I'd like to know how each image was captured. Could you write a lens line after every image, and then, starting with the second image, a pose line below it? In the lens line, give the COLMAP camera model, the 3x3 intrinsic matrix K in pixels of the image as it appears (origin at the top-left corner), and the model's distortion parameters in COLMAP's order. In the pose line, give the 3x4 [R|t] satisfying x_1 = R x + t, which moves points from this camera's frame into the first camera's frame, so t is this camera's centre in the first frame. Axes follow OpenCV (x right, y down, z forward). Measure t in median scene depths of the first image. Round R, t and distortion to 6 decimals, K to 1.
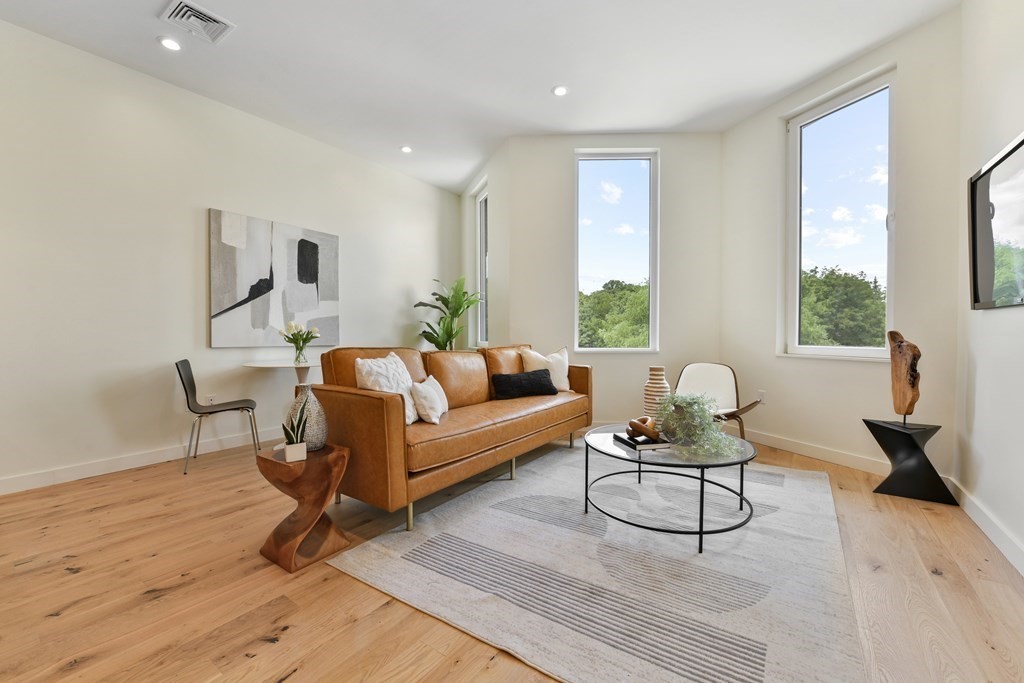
lens RADIAL K [[419.9, 0, 514.7], [0, 419.9, 346.3], [0, 0, 1]] dist [-0.014211, -0.000047]
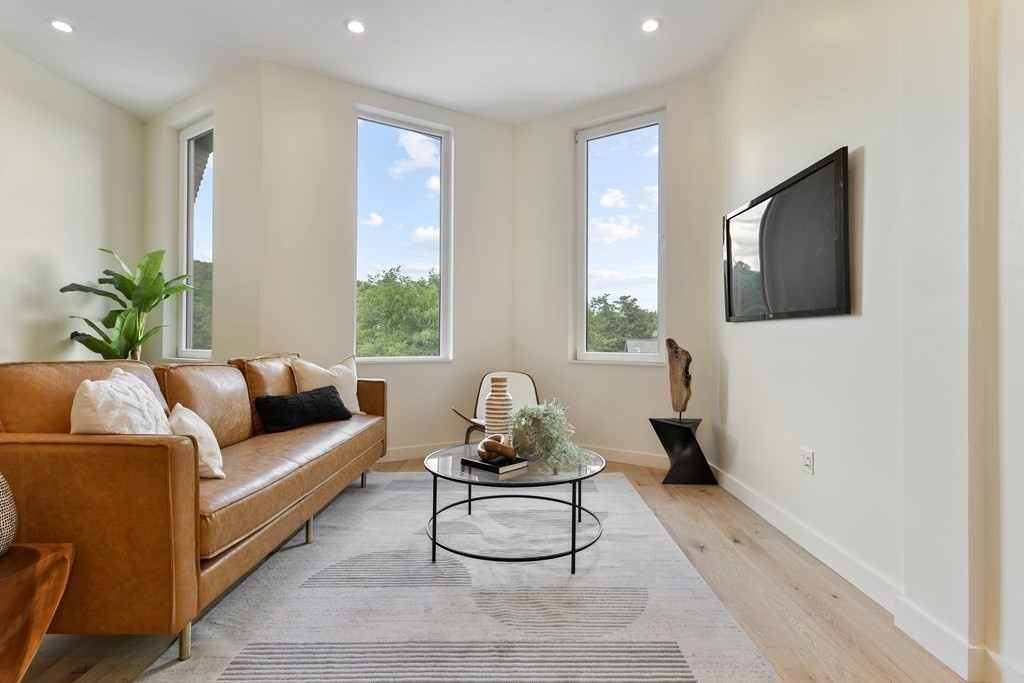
lens RADIAL K [[515.5, 0, 514.8], [0, 515.5, 337.3], [0, 0, 1]] dist [0.004124, 0.000366]
pose [[0.825051, 0.008621, 0.564992, -0.251600], [0.009964, 0.999506, -0.029801, -0.002524], [-0.564970, 0.030217, 0.824558, 0.078462]]
